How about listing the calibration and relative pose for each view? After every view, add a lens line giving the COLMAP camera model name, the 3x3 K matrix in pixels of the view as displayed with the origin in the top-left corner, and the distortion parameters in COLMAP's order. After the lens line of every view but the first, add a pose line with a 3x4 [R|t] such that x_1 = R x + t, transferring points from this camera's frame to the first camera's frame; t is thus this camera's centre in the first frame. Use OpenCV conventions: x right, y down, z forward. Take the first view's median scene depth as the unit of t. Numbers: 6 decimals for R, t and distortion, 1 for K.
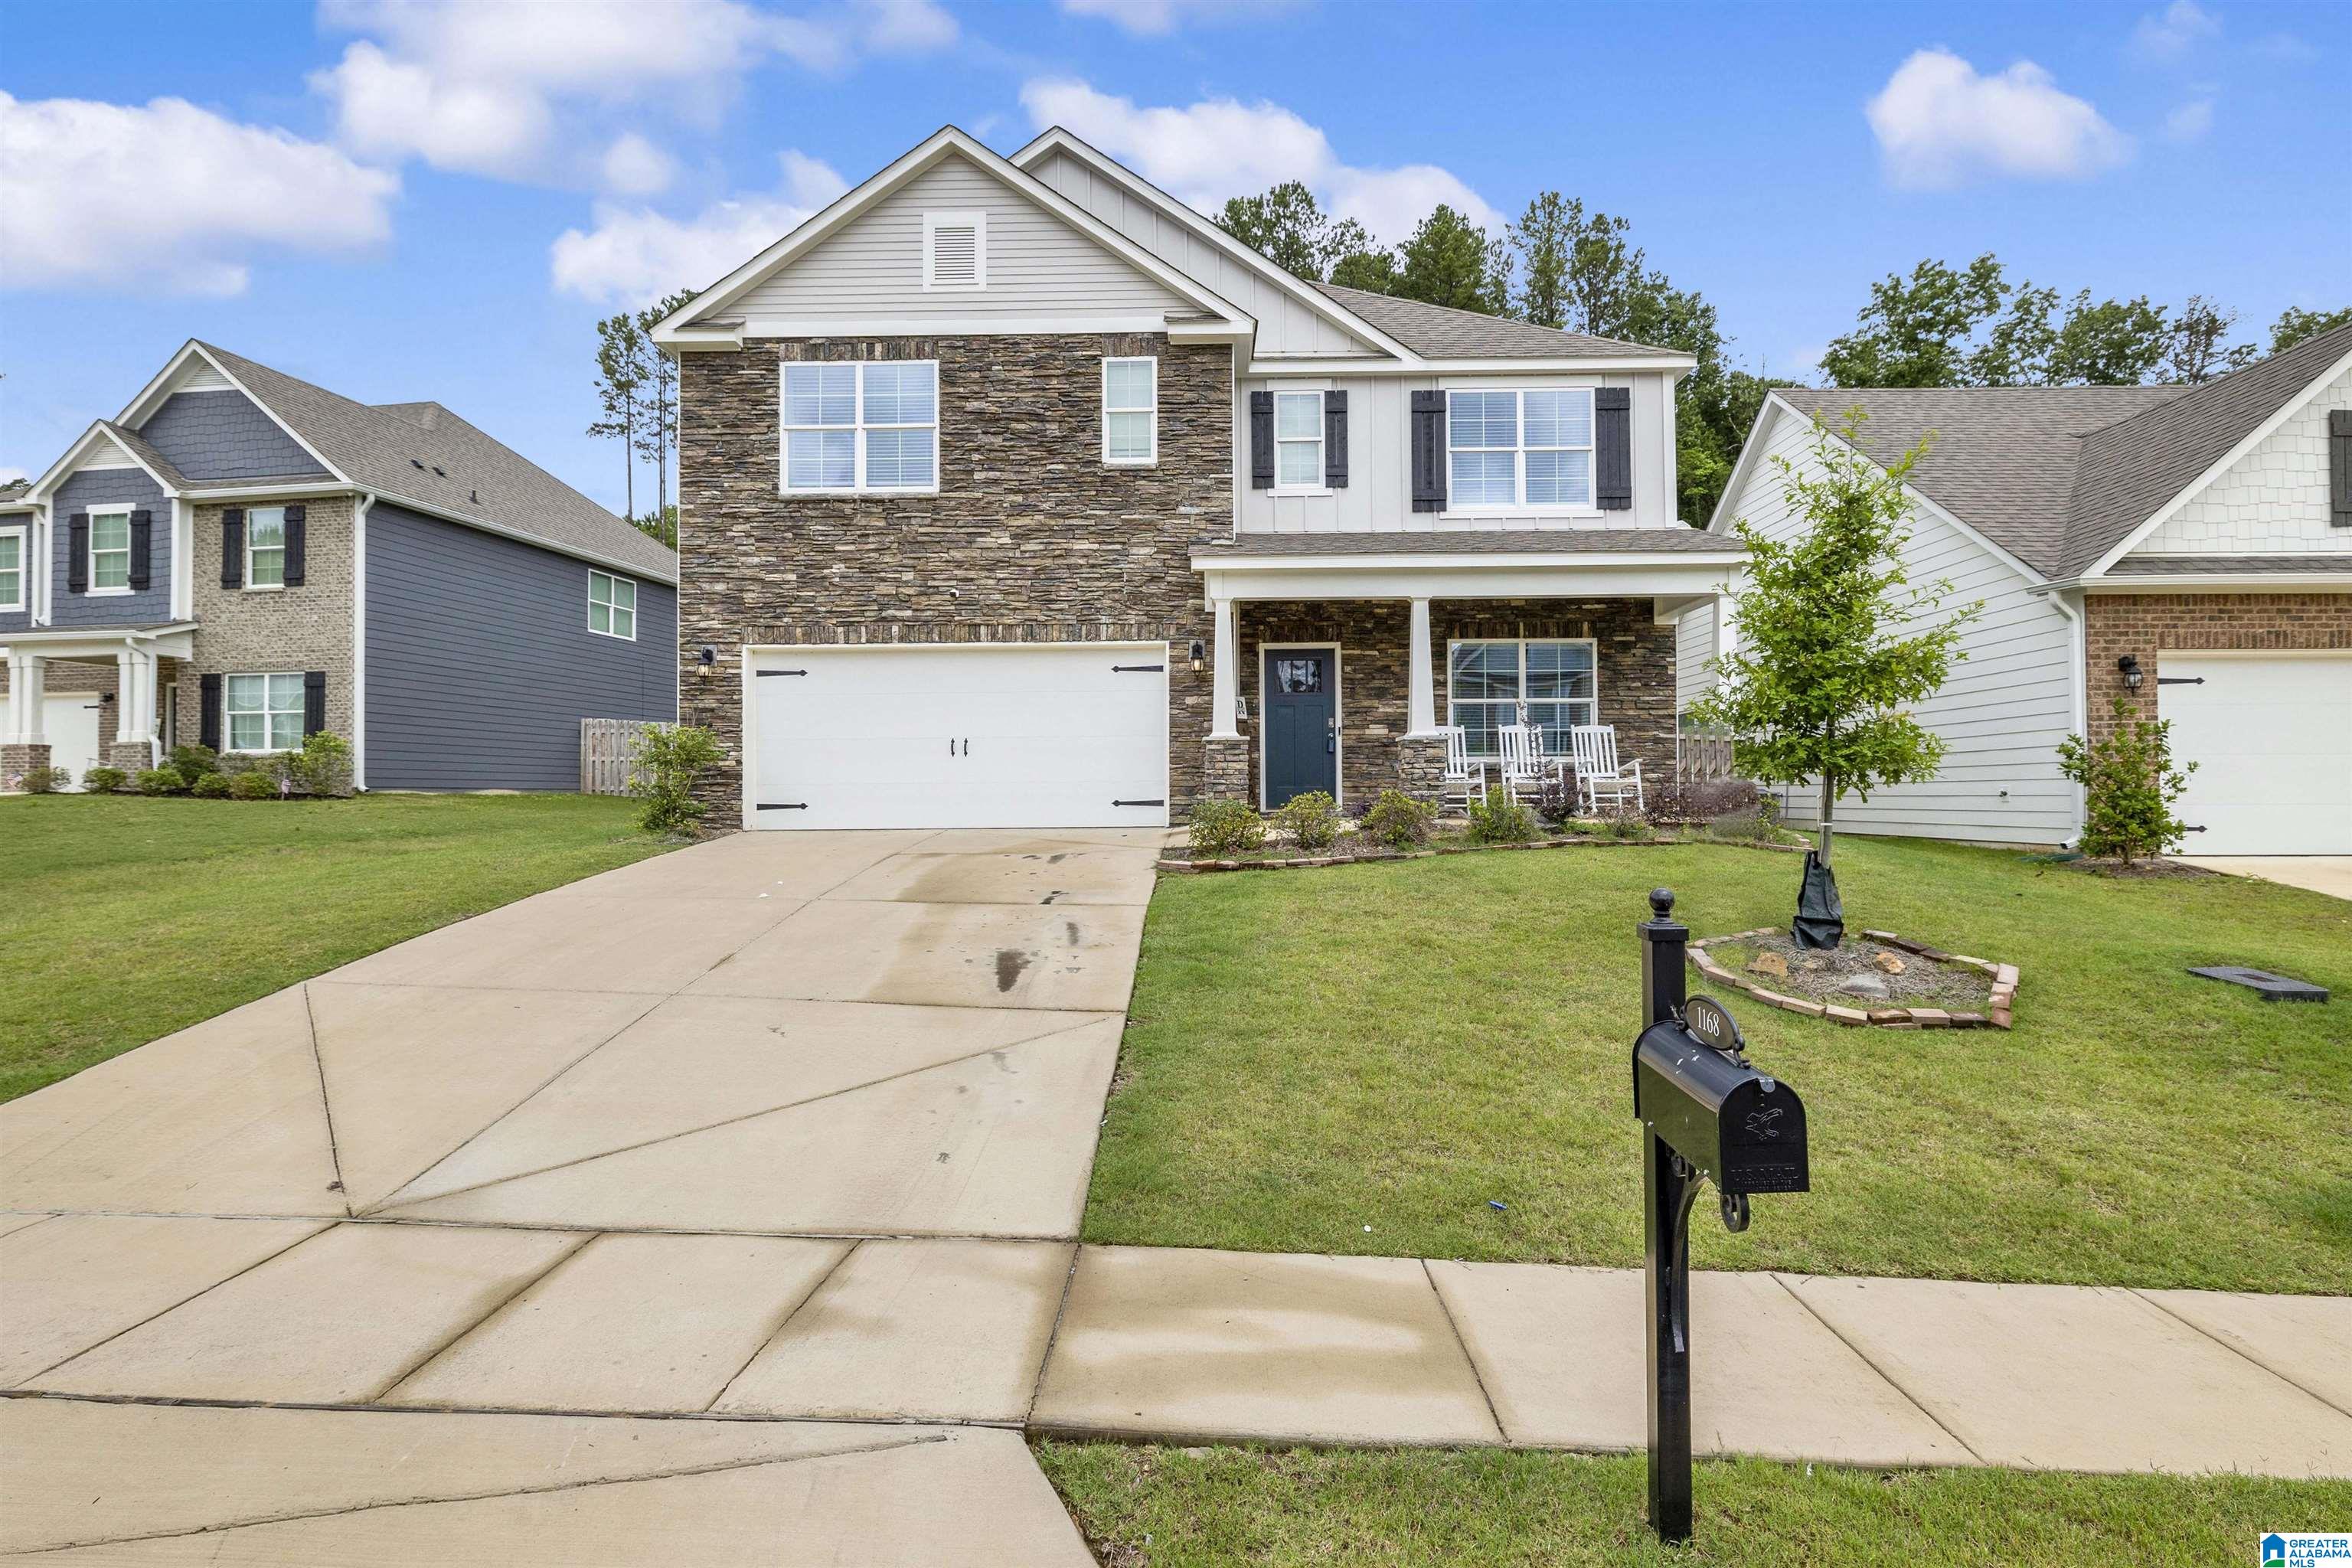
lens RADIAL K [[1196.9, 0, 1181.3], [0, 1196.9, 776.2], [0, 0, 1]] dist [-0.003623, 0.000280]
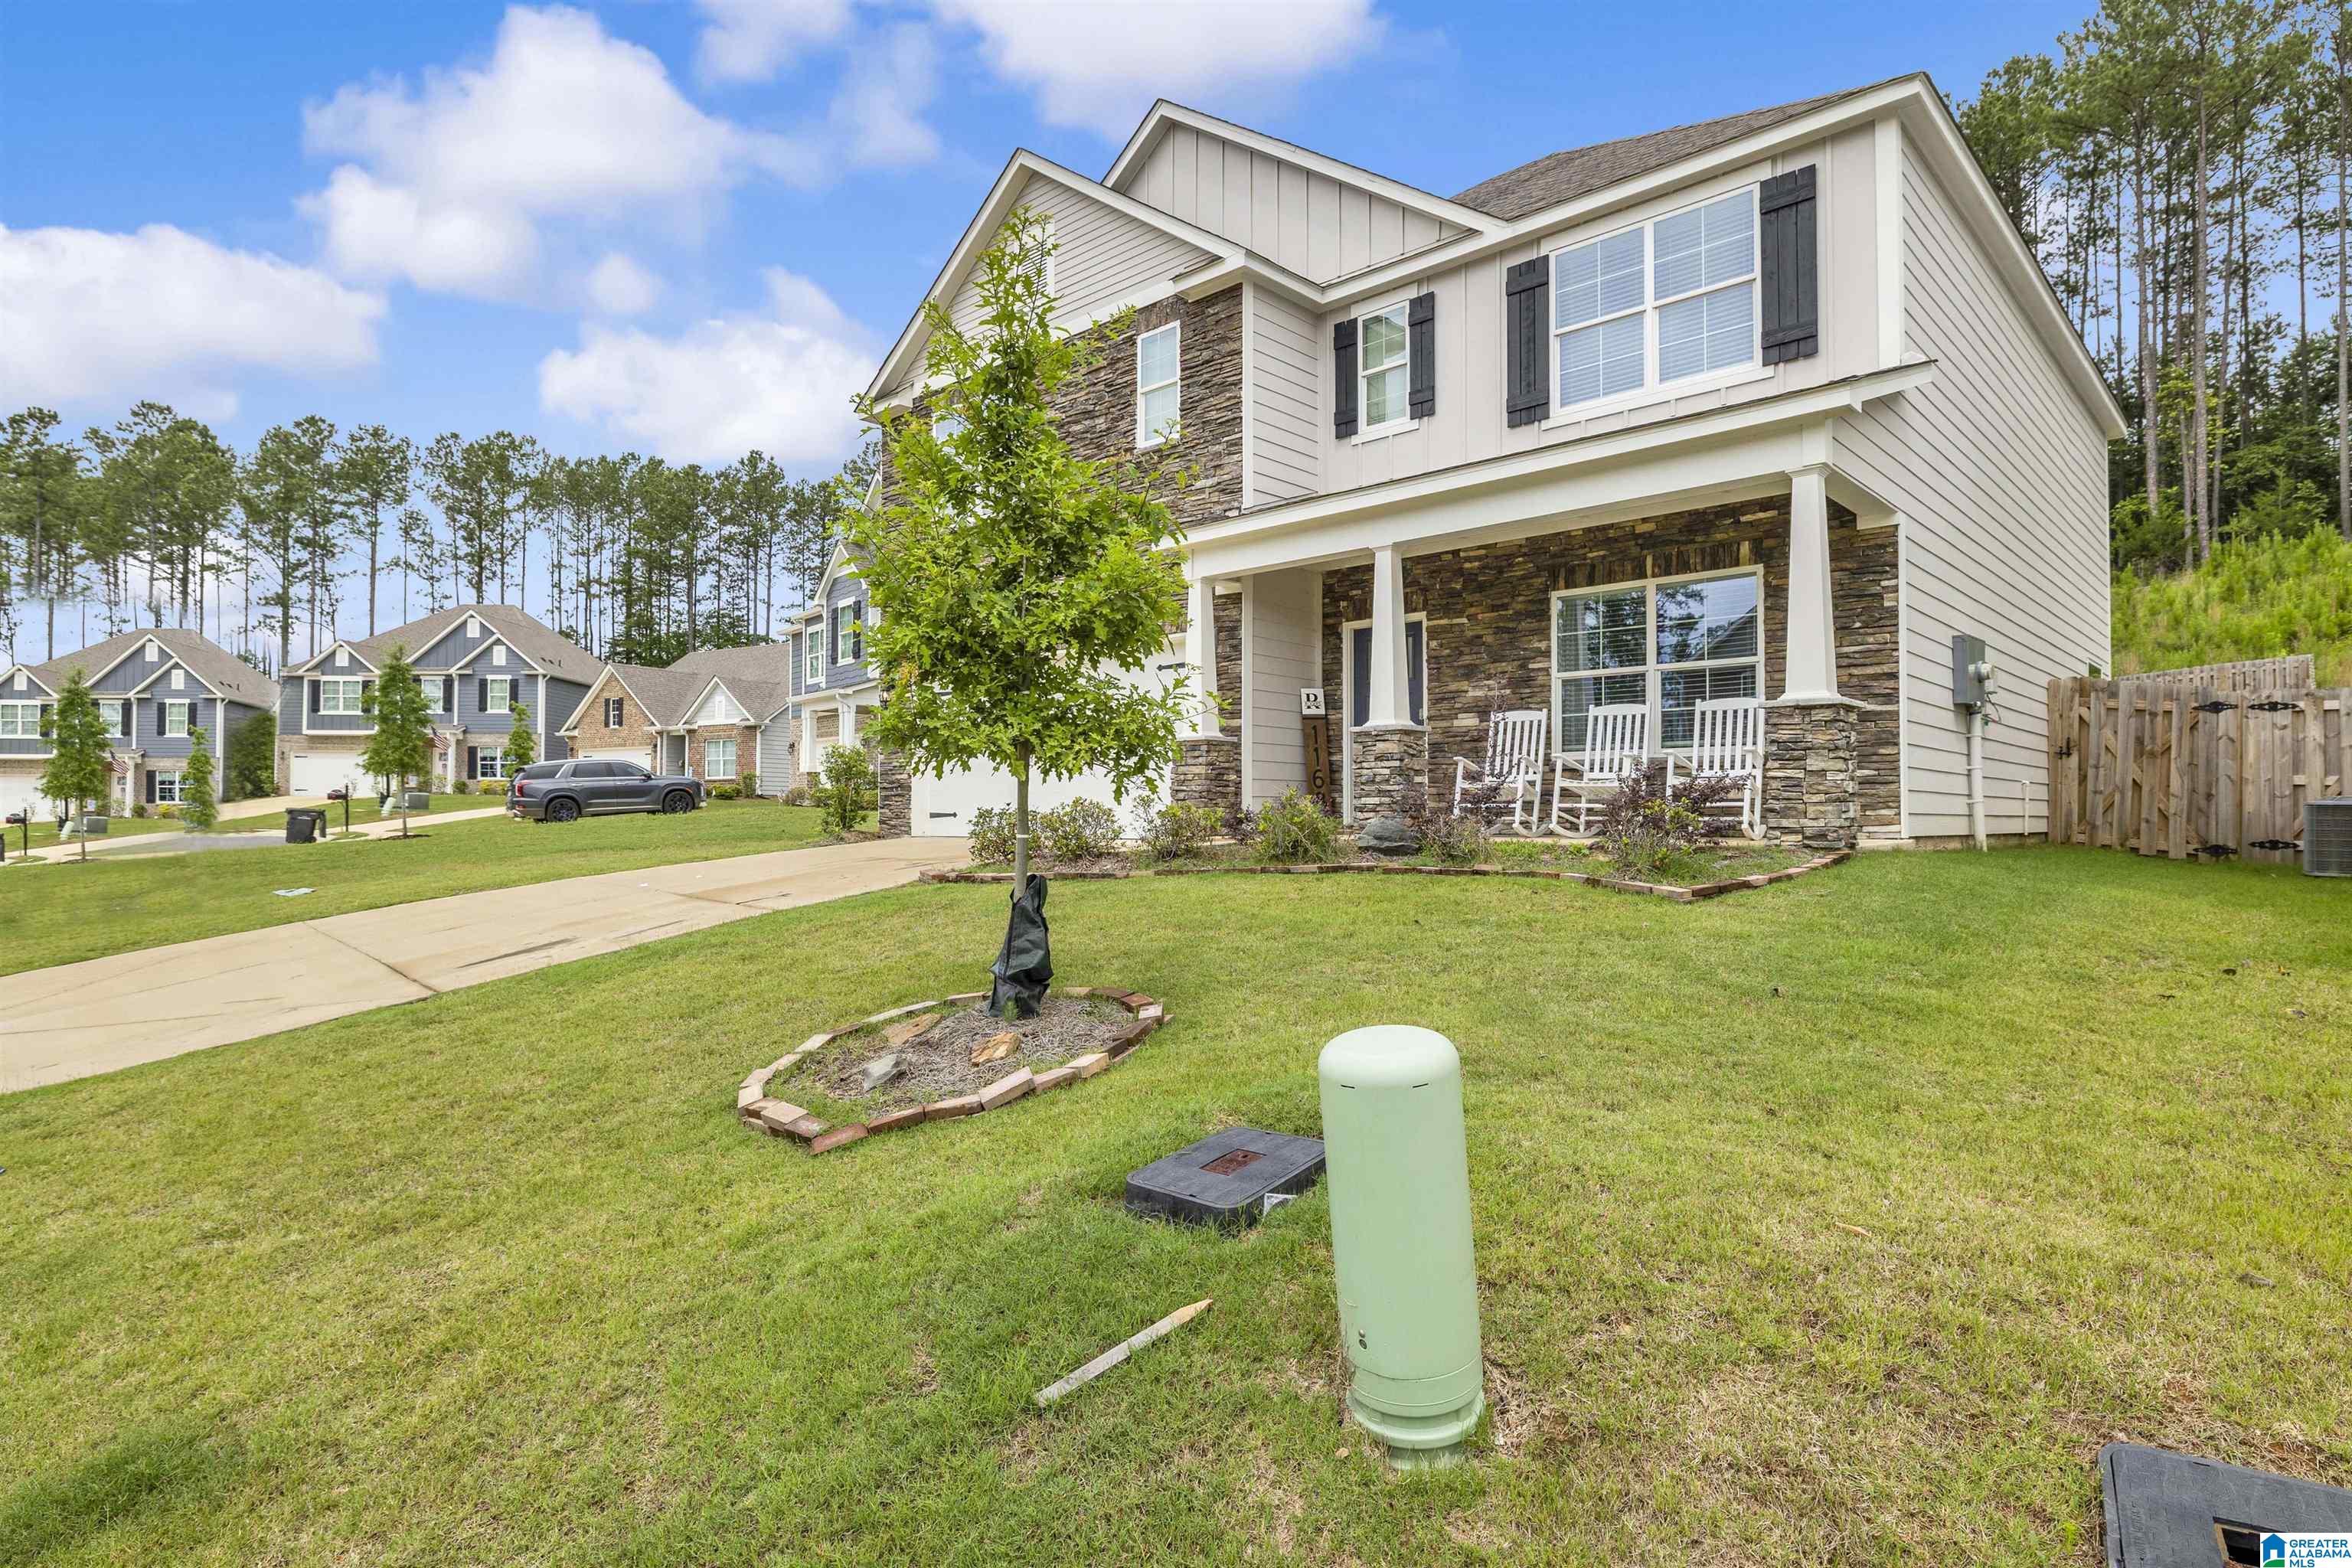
lens RADIAL K [[1253.0, 0, 1165.0], [0, 1253.0, 788.0], [0, 0, 1]] dist [-0.001819, 0.001048]
pose [[0.734787, -0.010291, -0.678220, 0.607775], [0.007044, 0.999947, -0.007542, 0.010548], [0.678262, 0.000764, 0.734820, 0.294486]]
